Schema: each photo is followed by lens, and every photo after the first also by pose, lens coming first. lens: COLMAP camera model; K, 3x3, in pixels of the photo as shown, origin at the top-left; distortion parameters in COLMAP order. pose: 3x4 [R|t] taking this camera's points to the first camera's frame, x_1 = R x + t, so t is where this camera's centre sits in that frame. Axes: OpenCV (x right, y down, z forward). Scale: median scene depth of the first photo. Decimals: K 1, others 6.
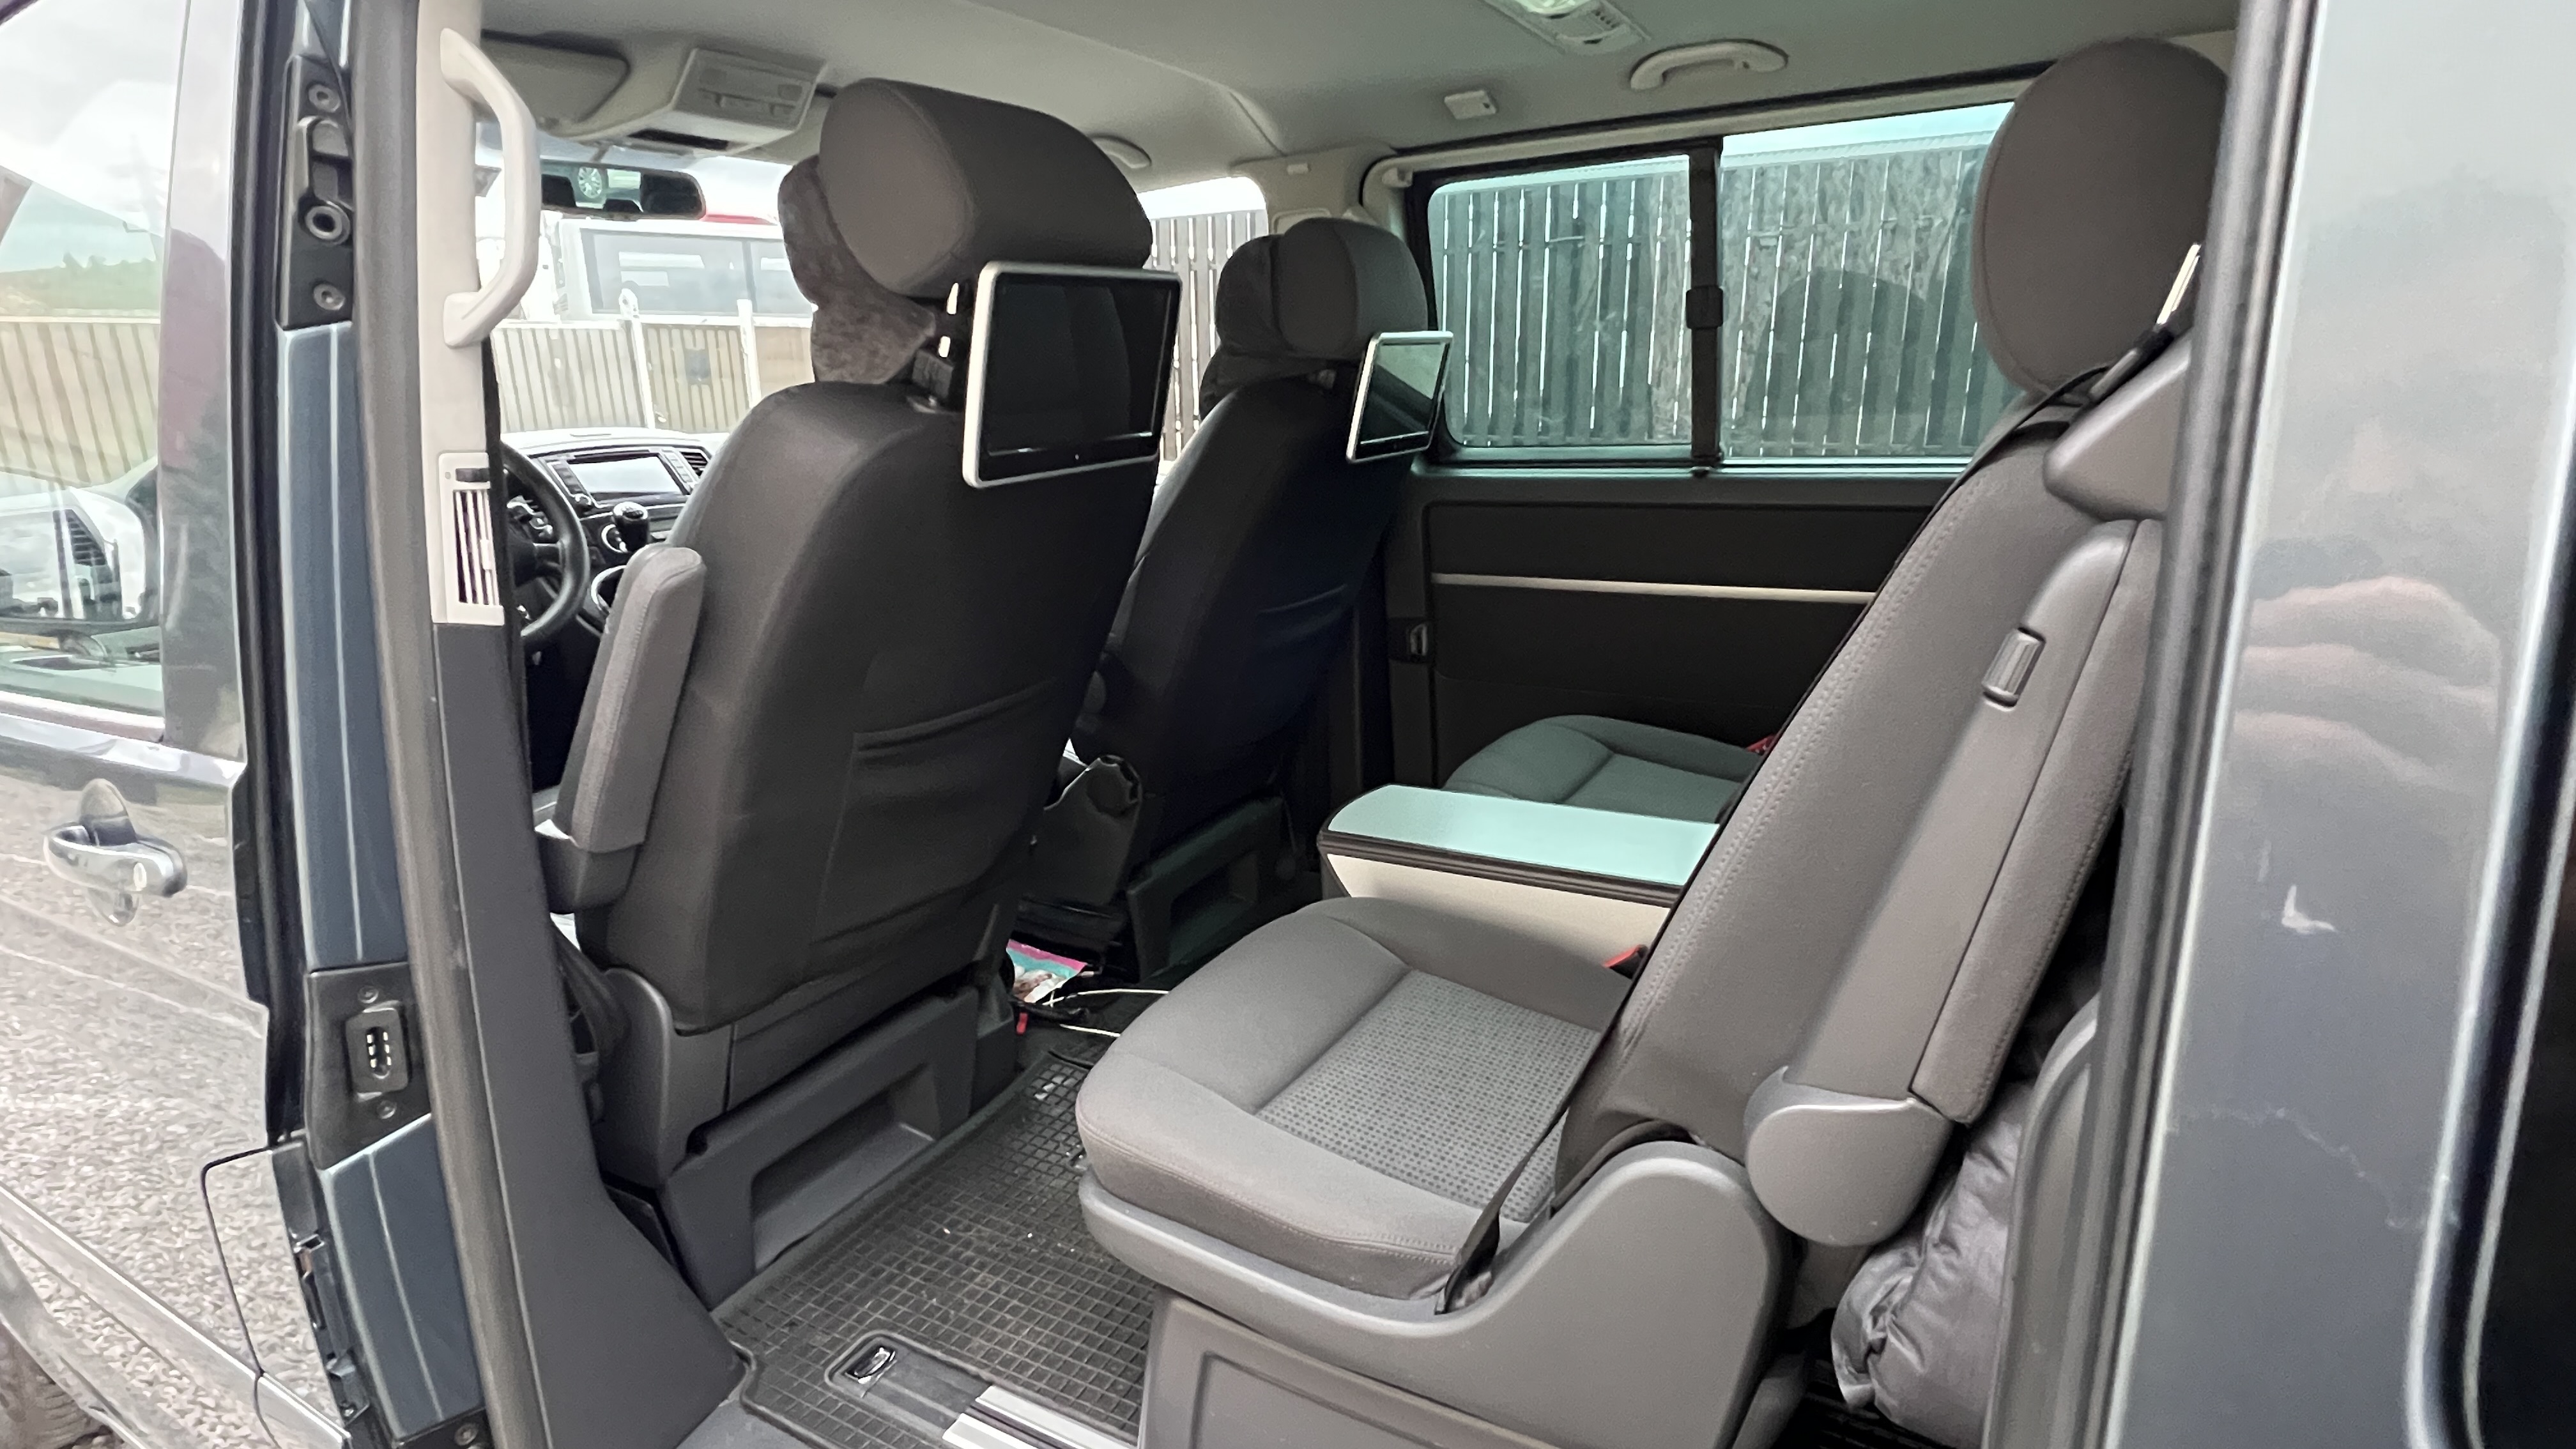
lens RADIAL K [[1290.9, 0, 1291.3], [0, 1290.9, 732.3], [0, 0, 1]] dist [-0.006384, 0.002340]
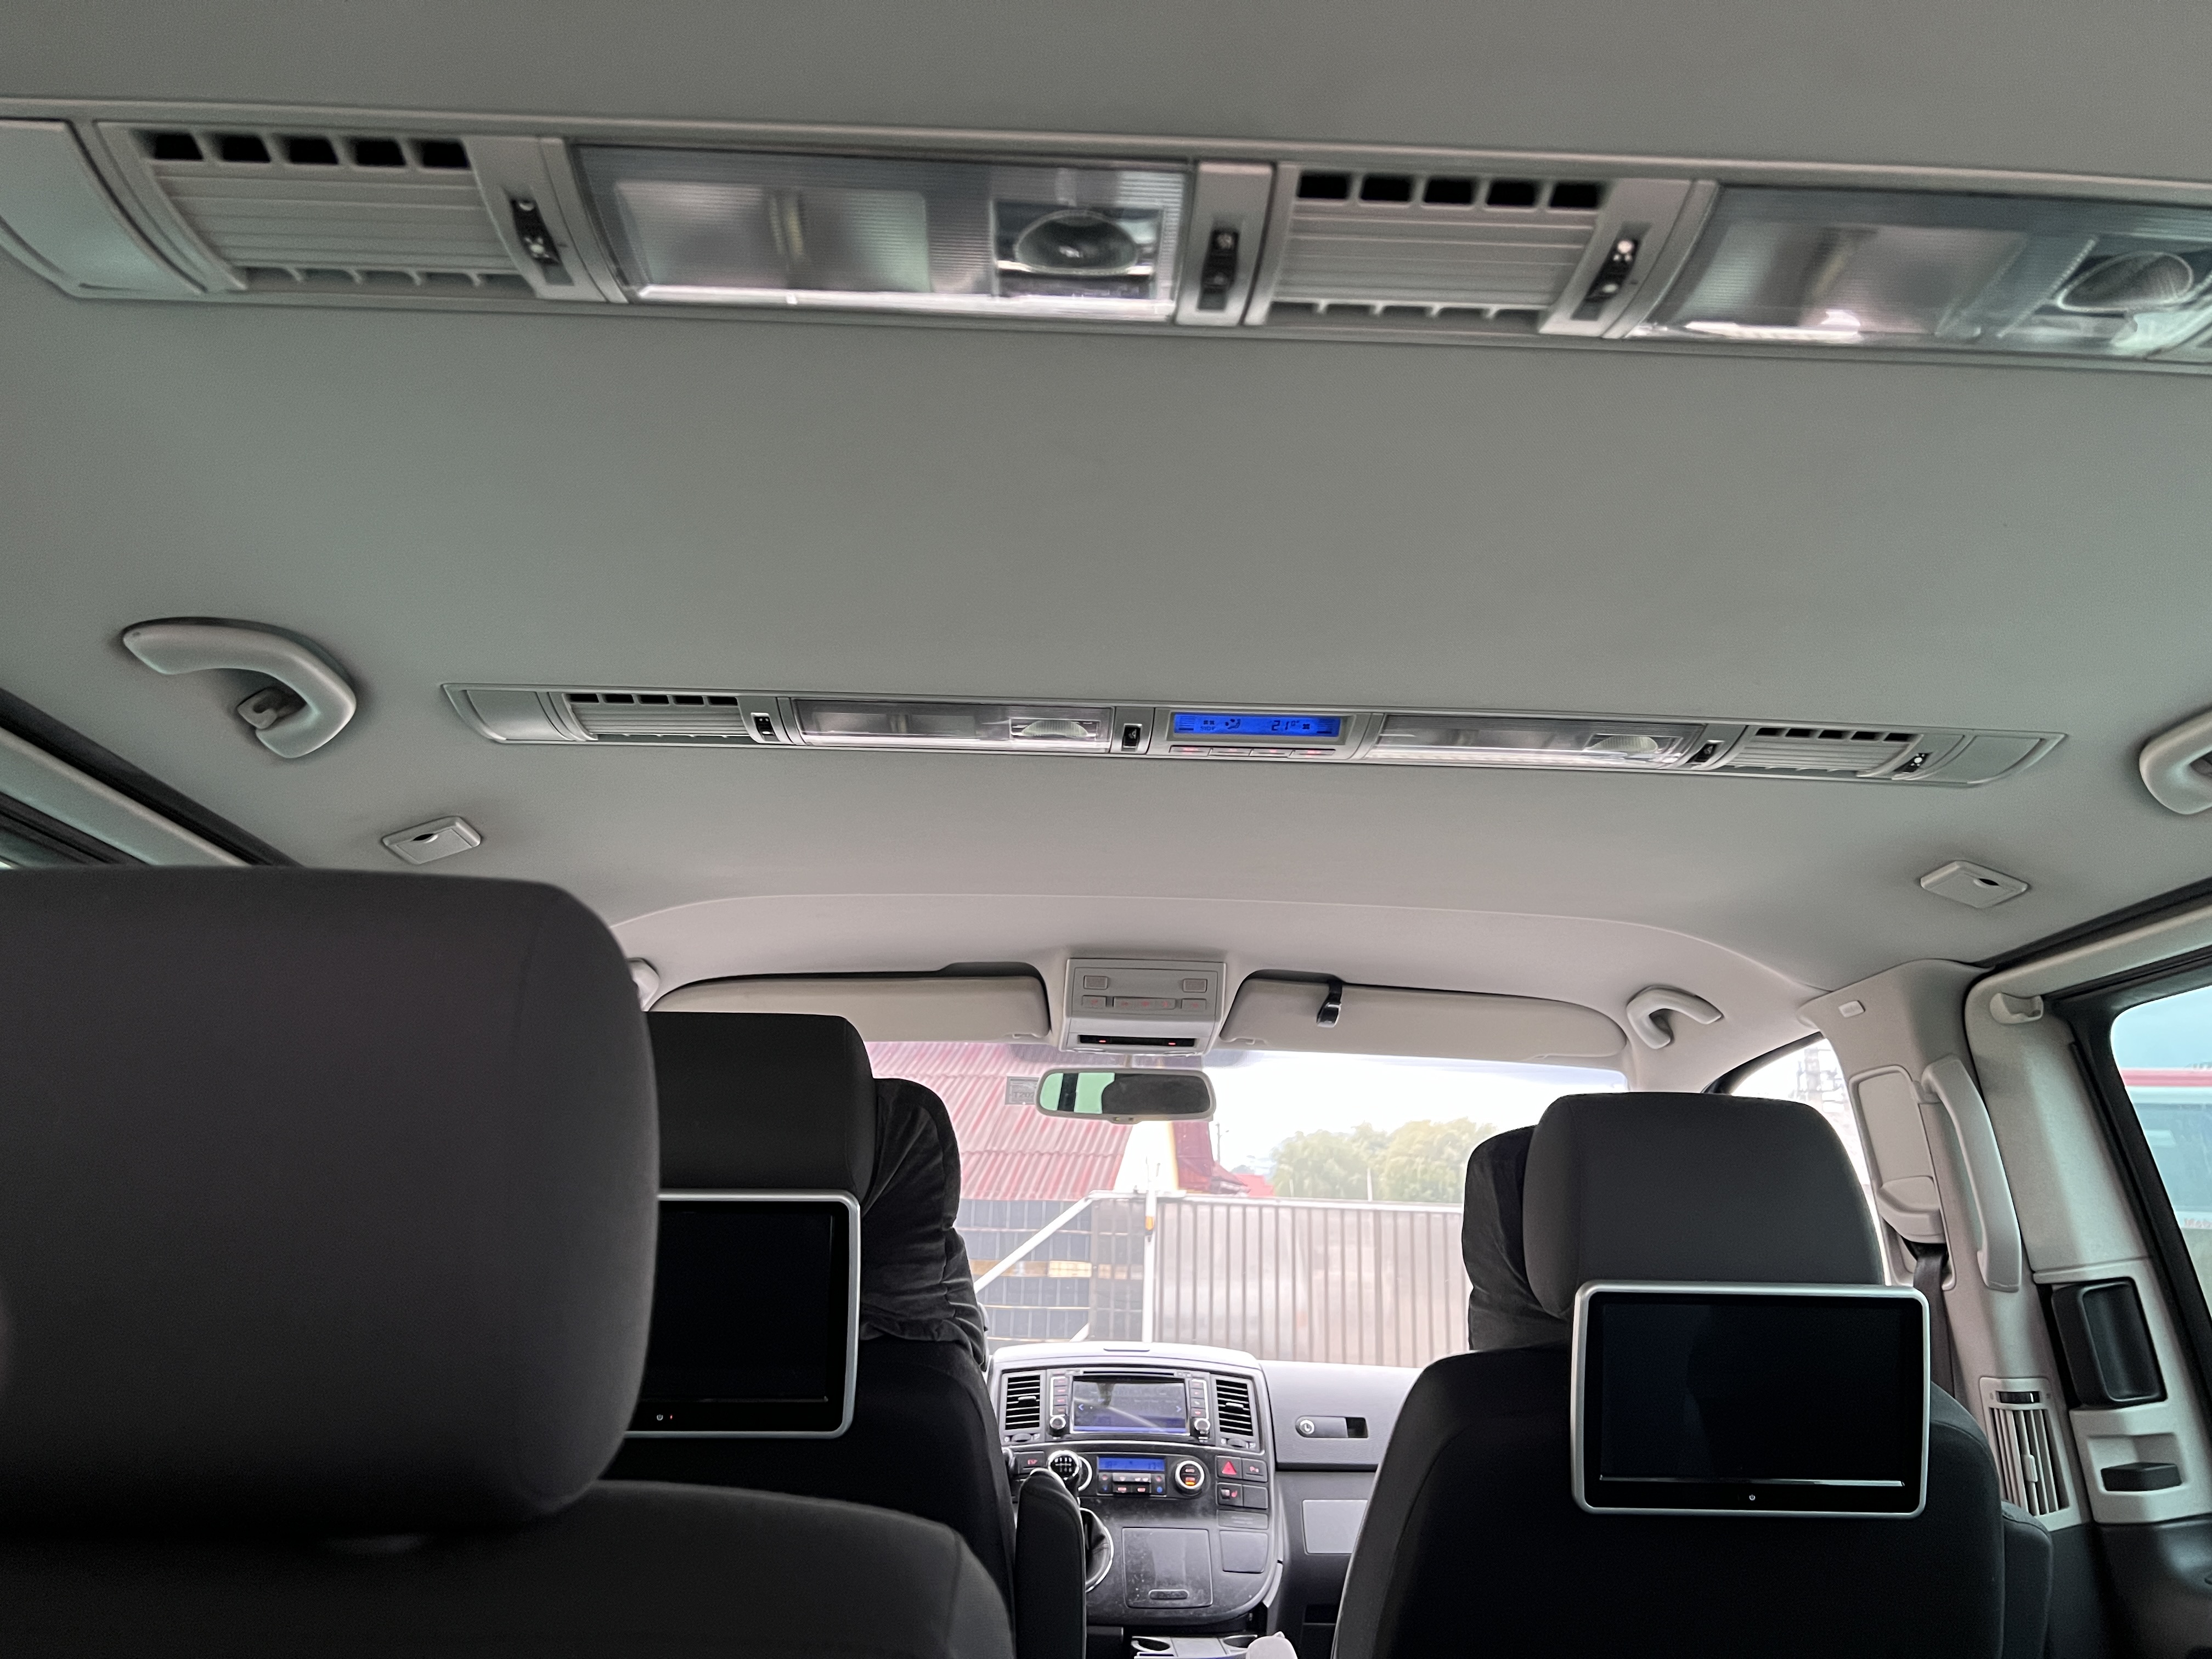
lens RADIAL K [[1670.9, 0, 1104.6], [0, 1670.9, 817.0], [0, 0, 1]] dist [0.052769, -0.056075]
pose [[0.530075, -0.181913, -0.828208, 0.848575], [-0.268847, 0.890270, -0.367614, -0.220605], [0.804202, 0.417524, 0.423004, 0.580847]]
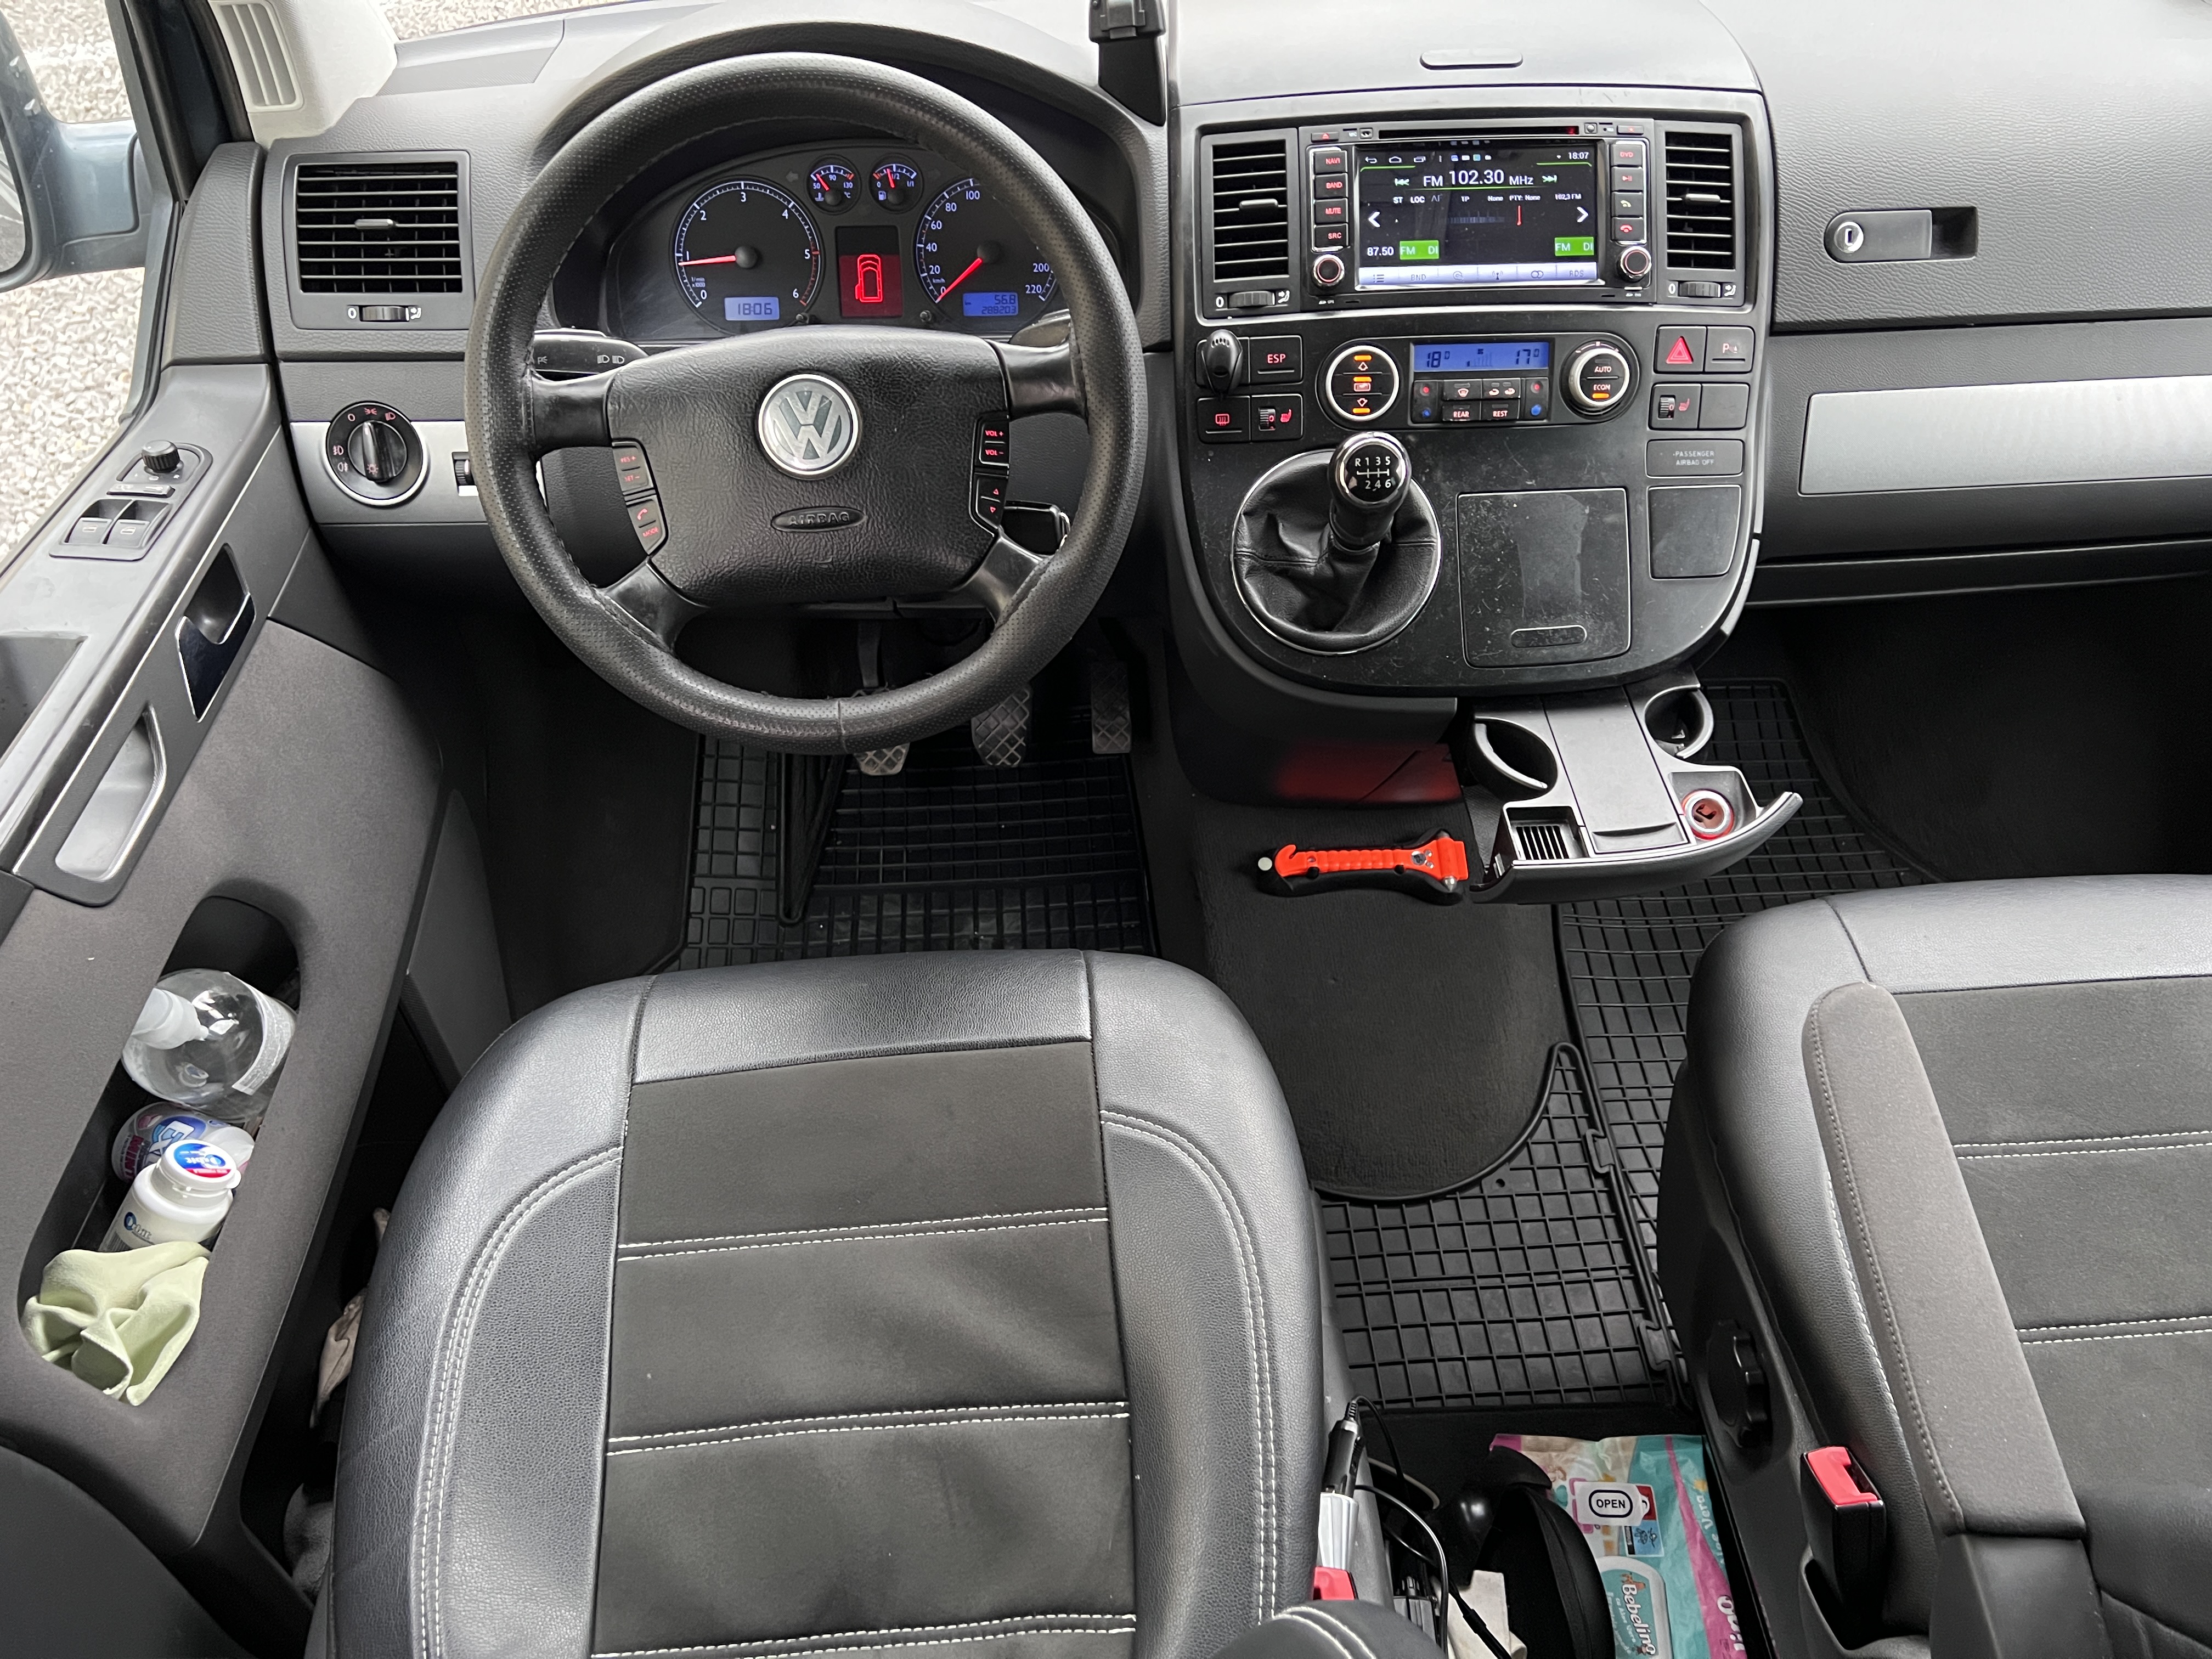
lens RADIAL K [[1670.9, 0, 1109.3], [0, 1670.9, 840.2], [0, 0, 1]] dist [0.052769, -0.056075]
pose [[0.519082, 0.601781, -0.606970, -0.226958], [-0.243646, 0.784852, 0.569776, -0.542938], [0.819262, -0.147875, 0.554024, 0.997020]]
